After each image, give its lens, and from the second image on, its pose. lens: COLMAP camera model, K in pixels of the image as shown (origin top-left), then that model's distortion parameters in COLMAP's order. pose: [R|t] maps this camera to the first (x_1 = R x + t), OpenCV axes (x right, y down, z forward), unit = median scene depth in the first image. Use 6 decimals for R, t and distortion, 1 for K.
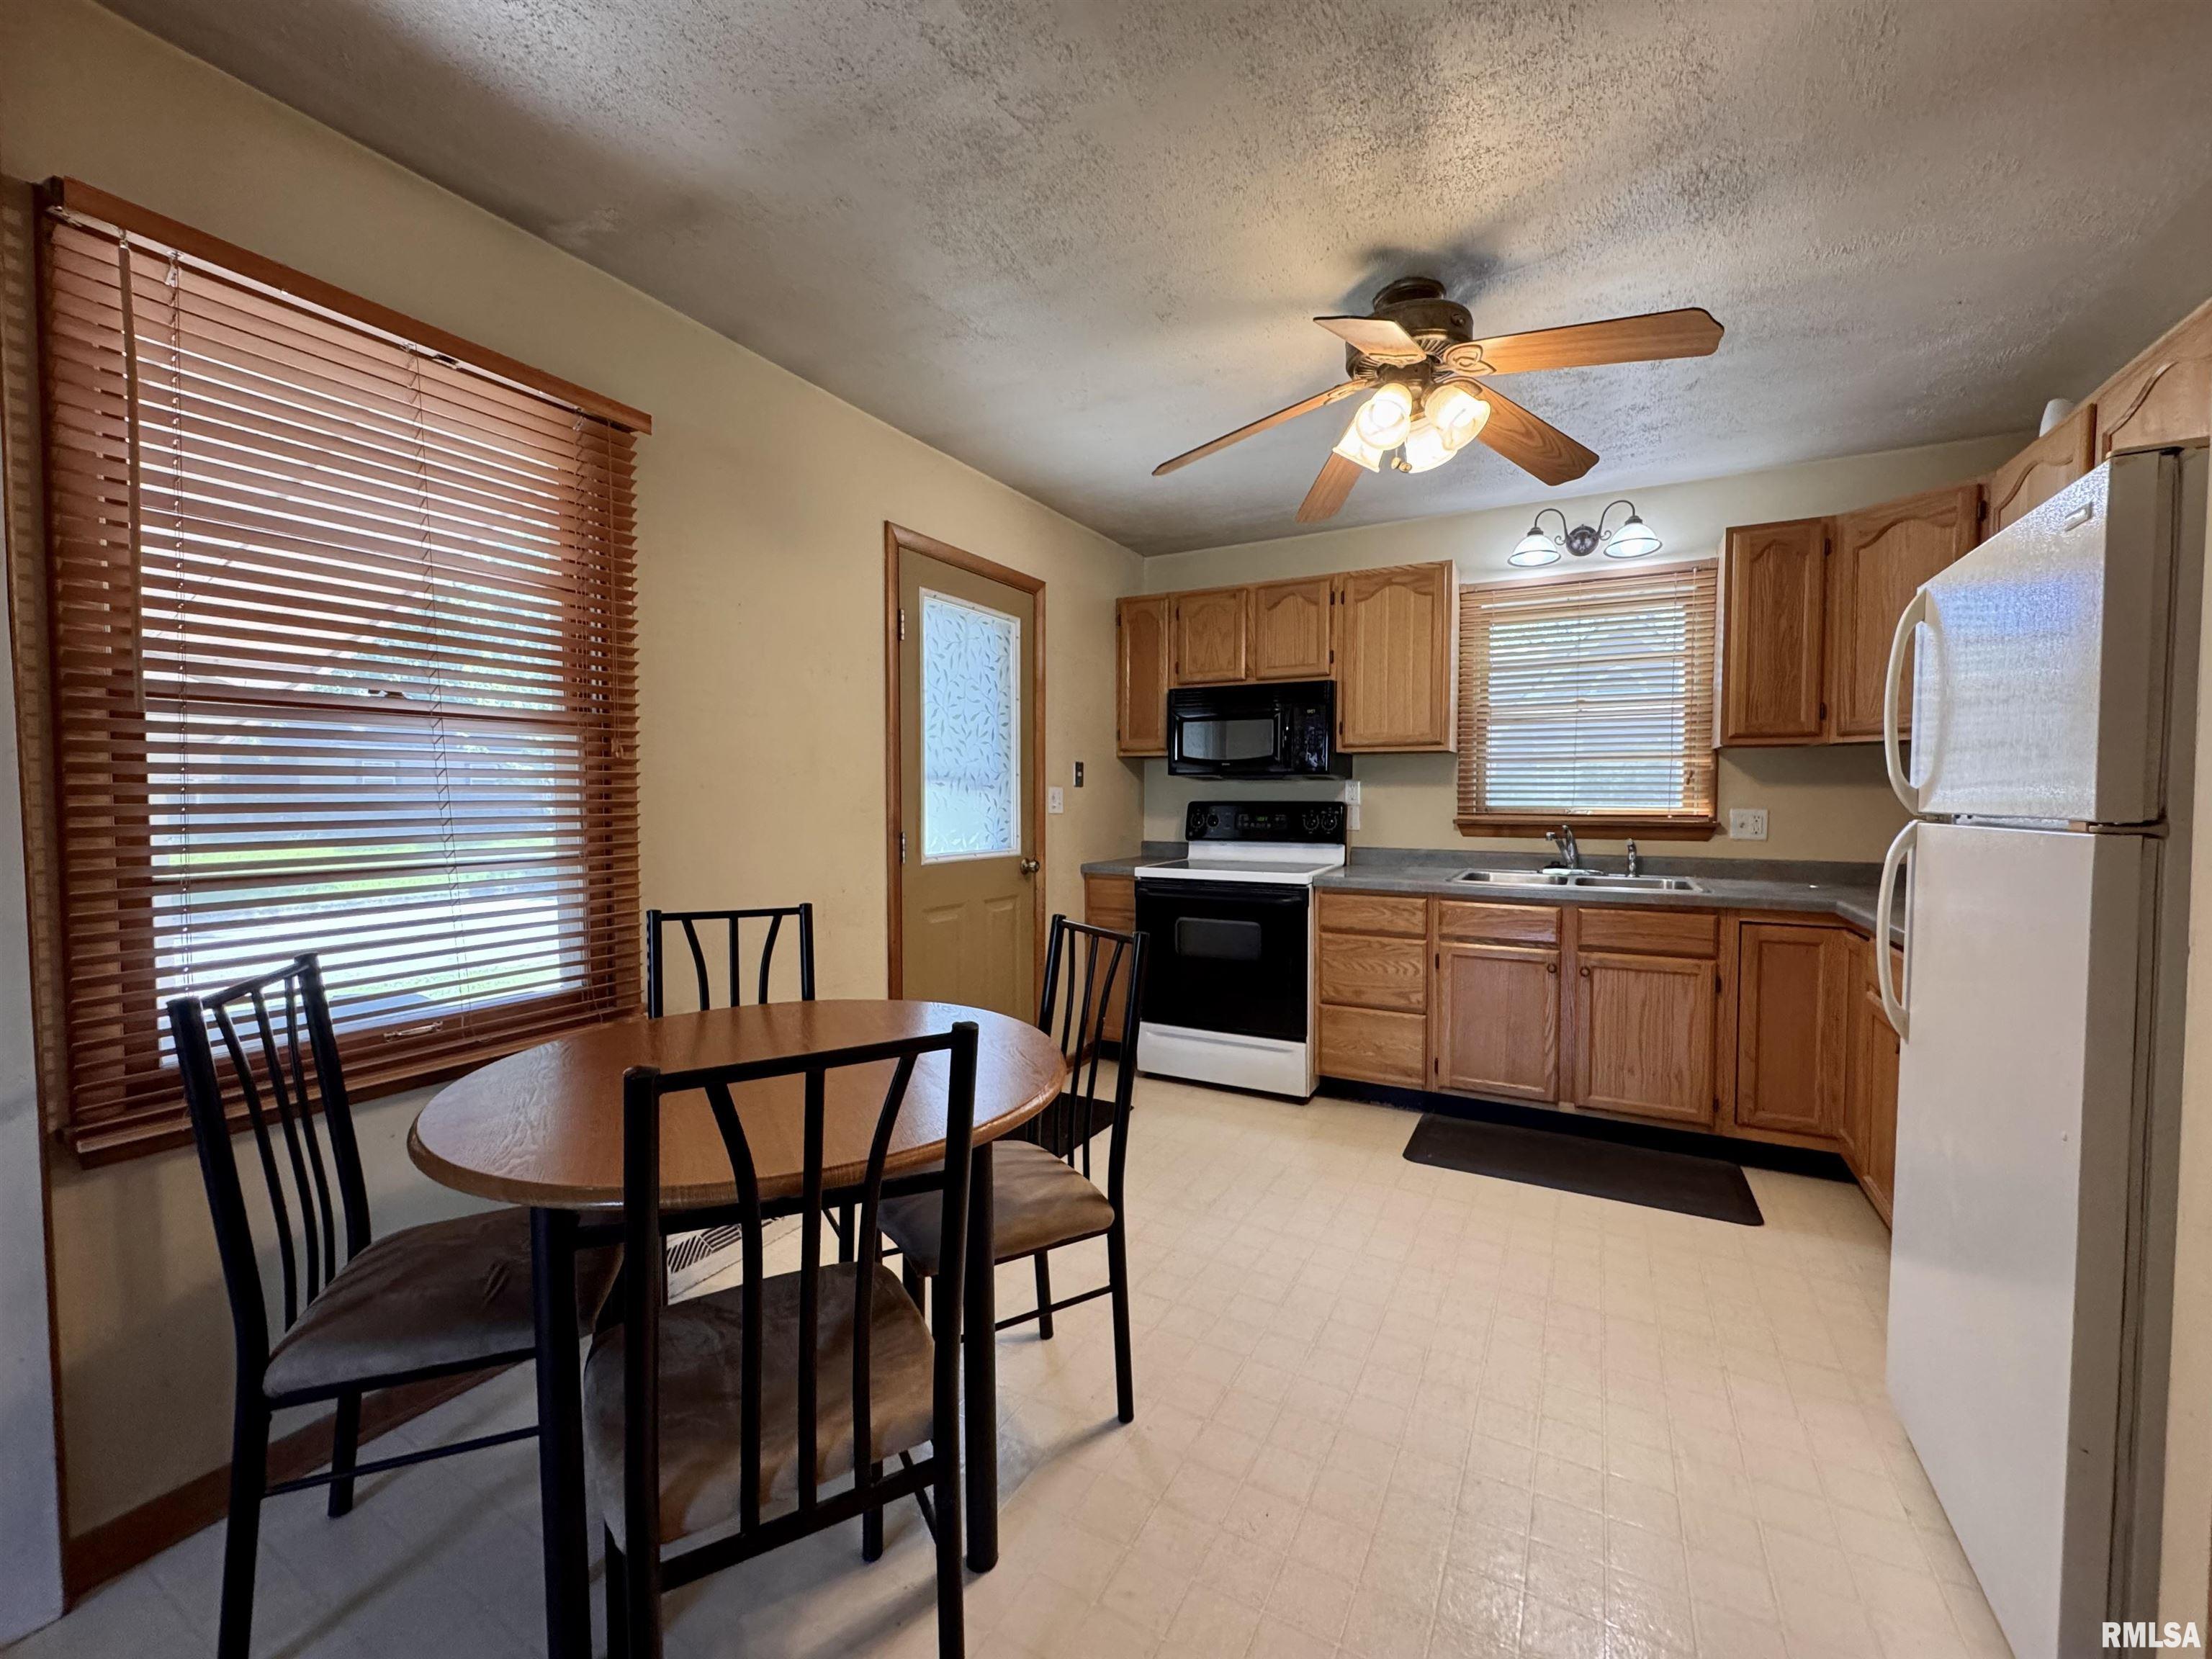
lens RADIAL K [[882.3, 0, 1106.2], [0, 882.3, 829.2], [0, 0, 1]] dist [-0.002513, 0.000567]
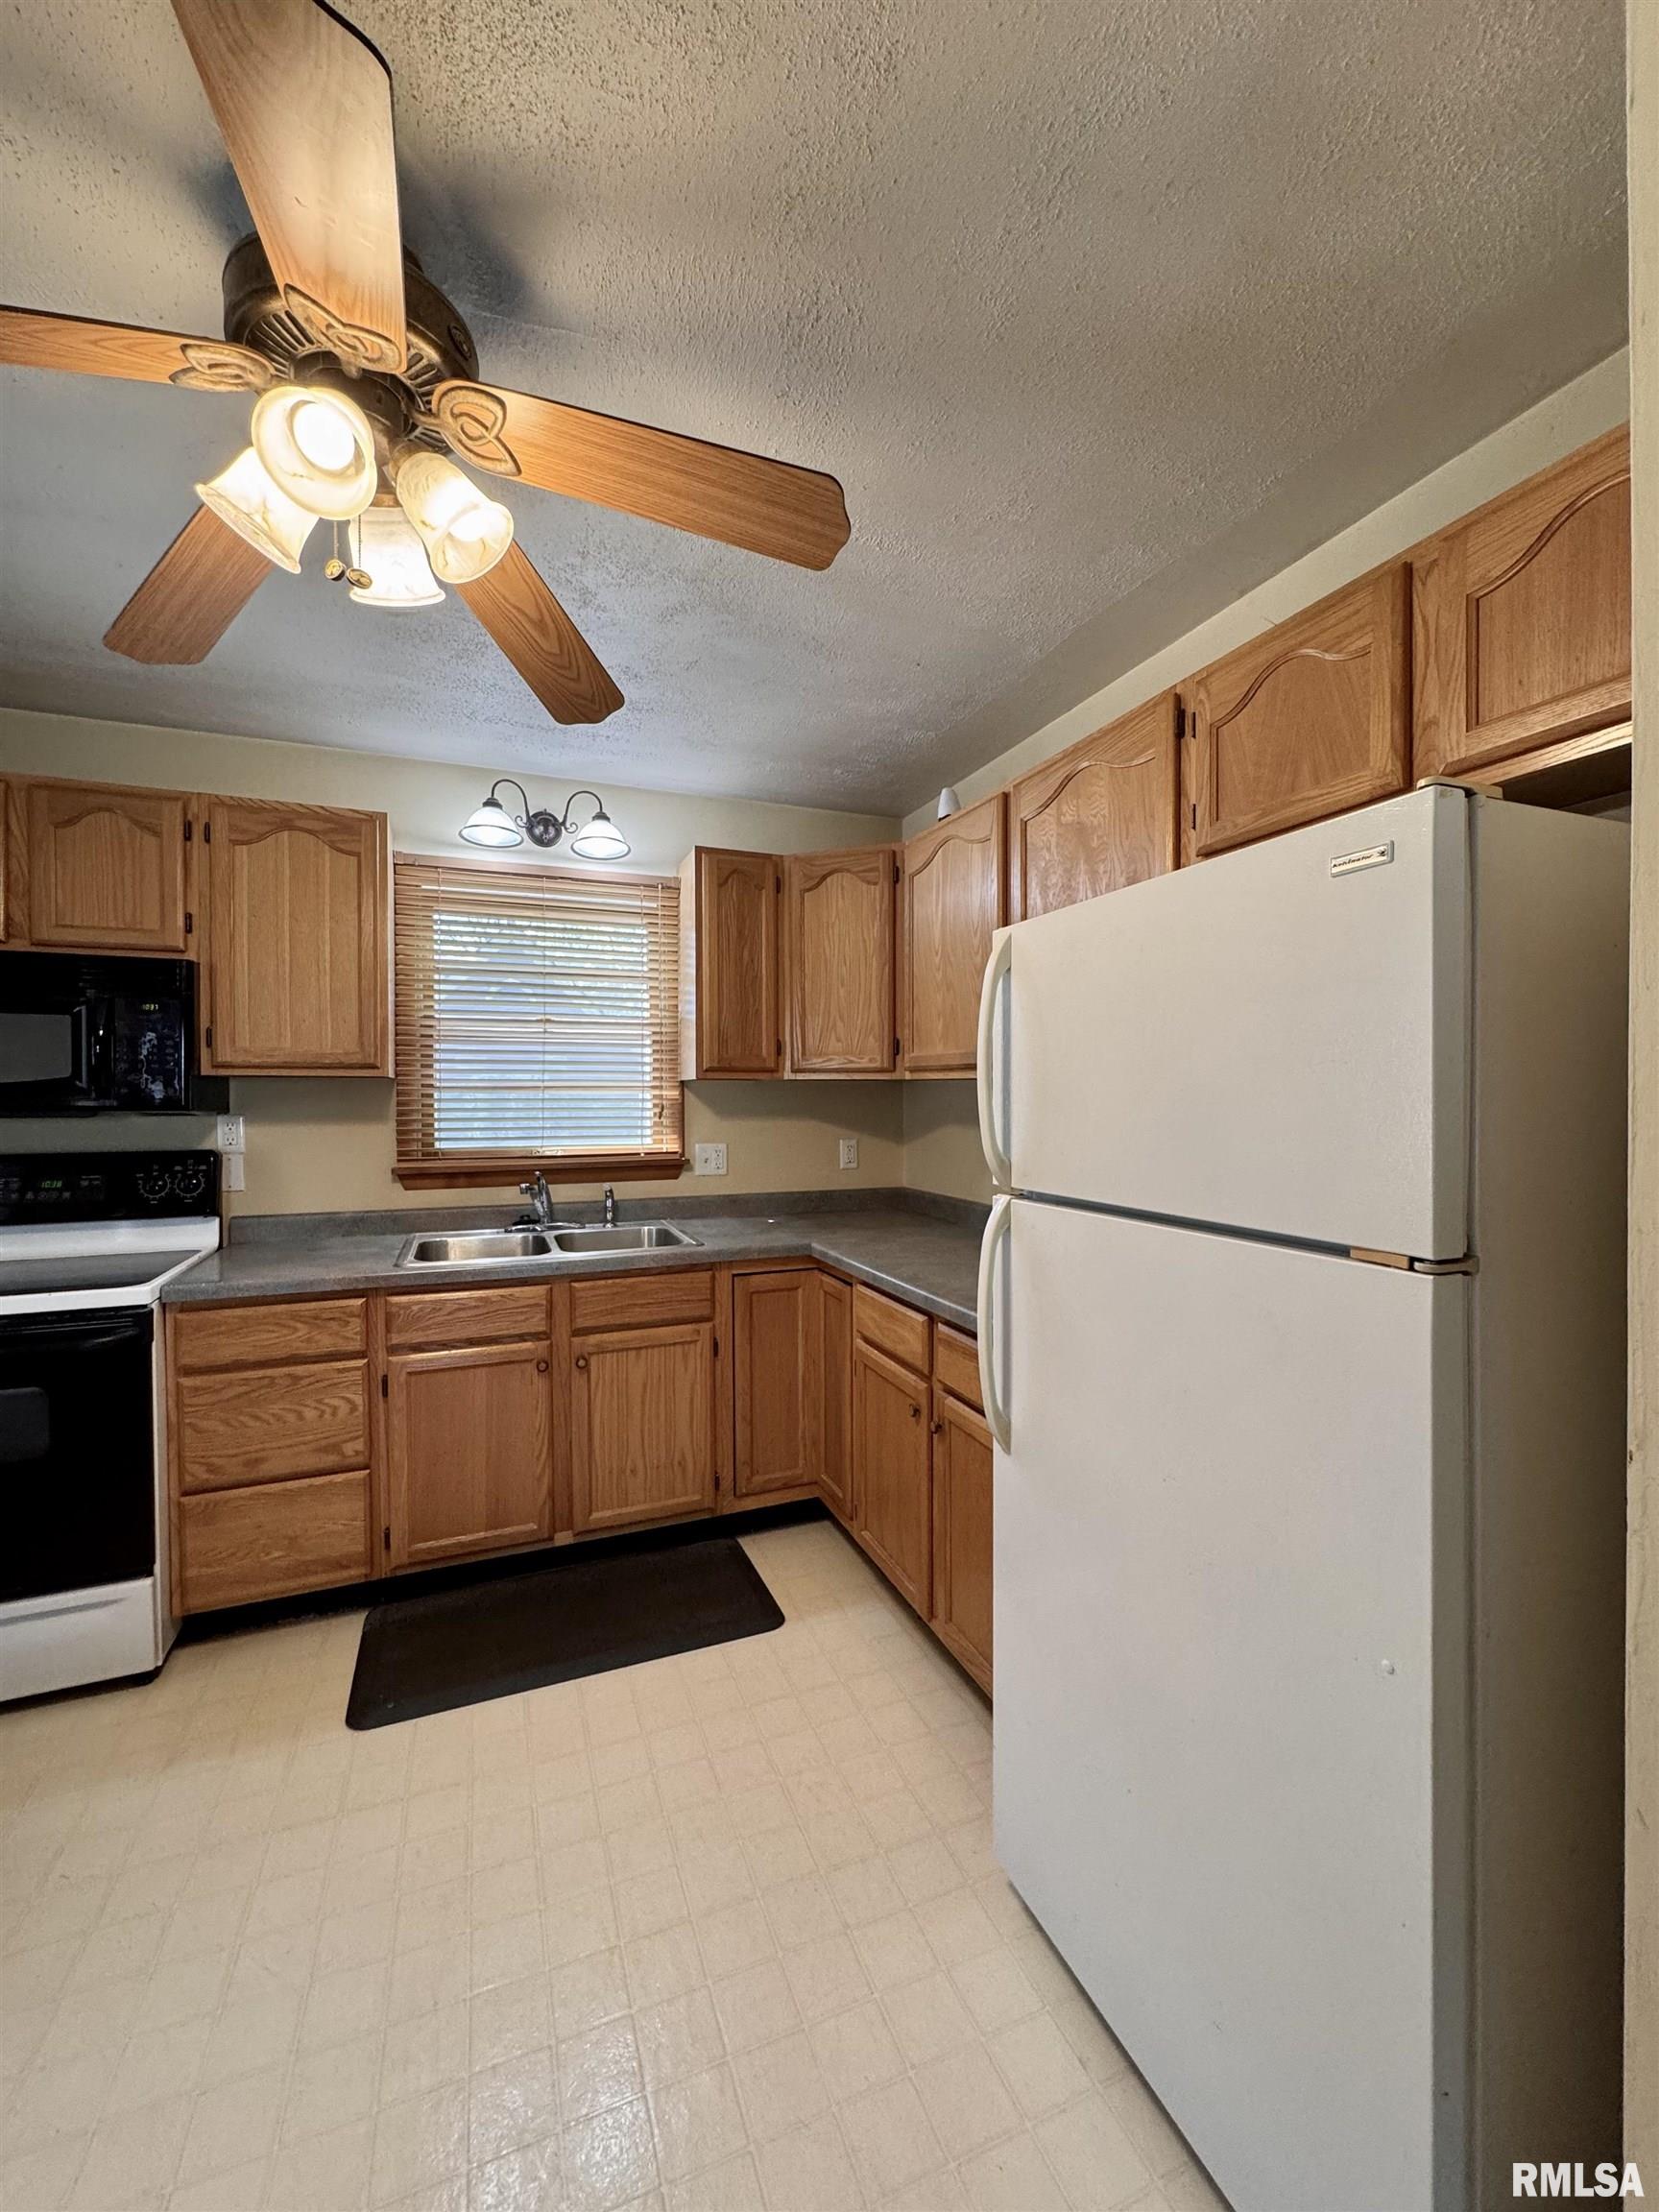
lens RADIAL K [[882.3, 0, 829.3], [0, 882.3, 1104.9], [0, 0, 1]] dist [-0.002513, 0.000567]
pose [[0.634326, -0.010282, 0.772997, 0.073802], [0.034117, 0.999310, -0.014704, -0.051761], [-0.772313, 0.035699, 0.634239, 0.319678]]
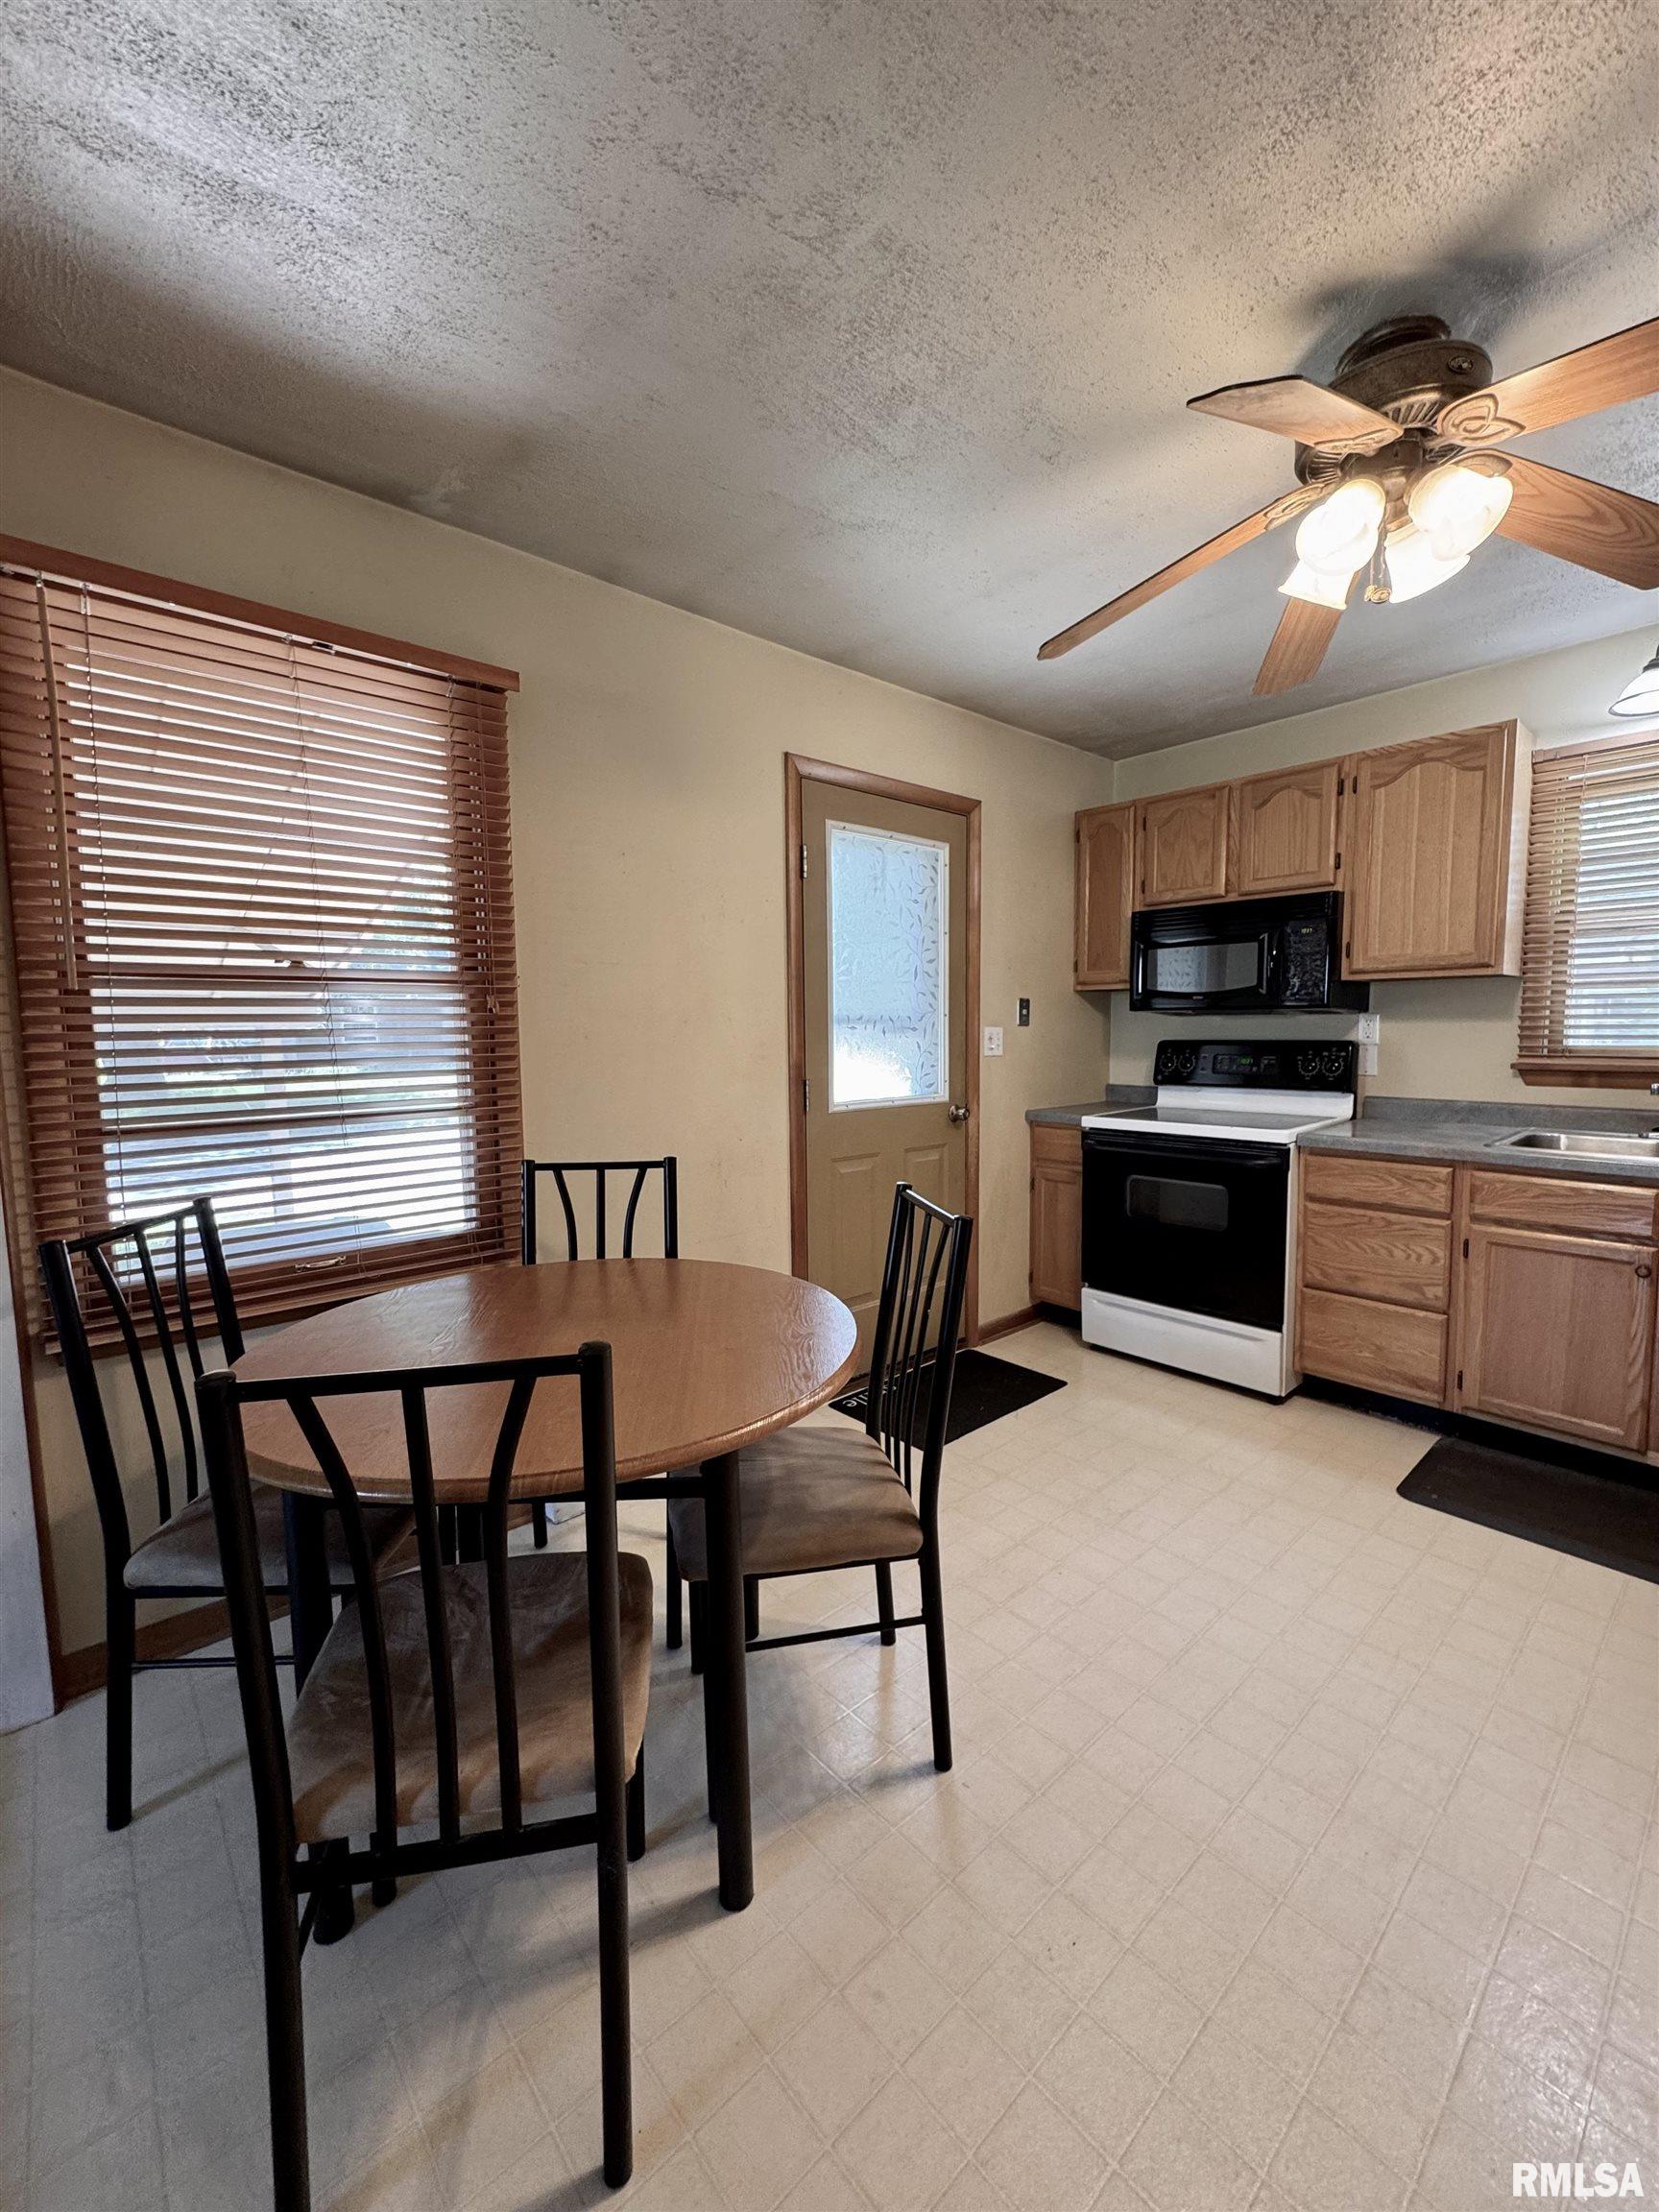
lens RADIAL K [[882.3, 0, 831.9], [0, 882.3, 1104.9], [0, 0, 1]] dist [-0.002513, 0.000567]
pose [[0.943369, 0.017887, -0.331263, 0.113574], [-0.000633, 0.998641, 0.052121, -0.018688], [0.331745, -0.048959, 0.942098, 0.098562]]
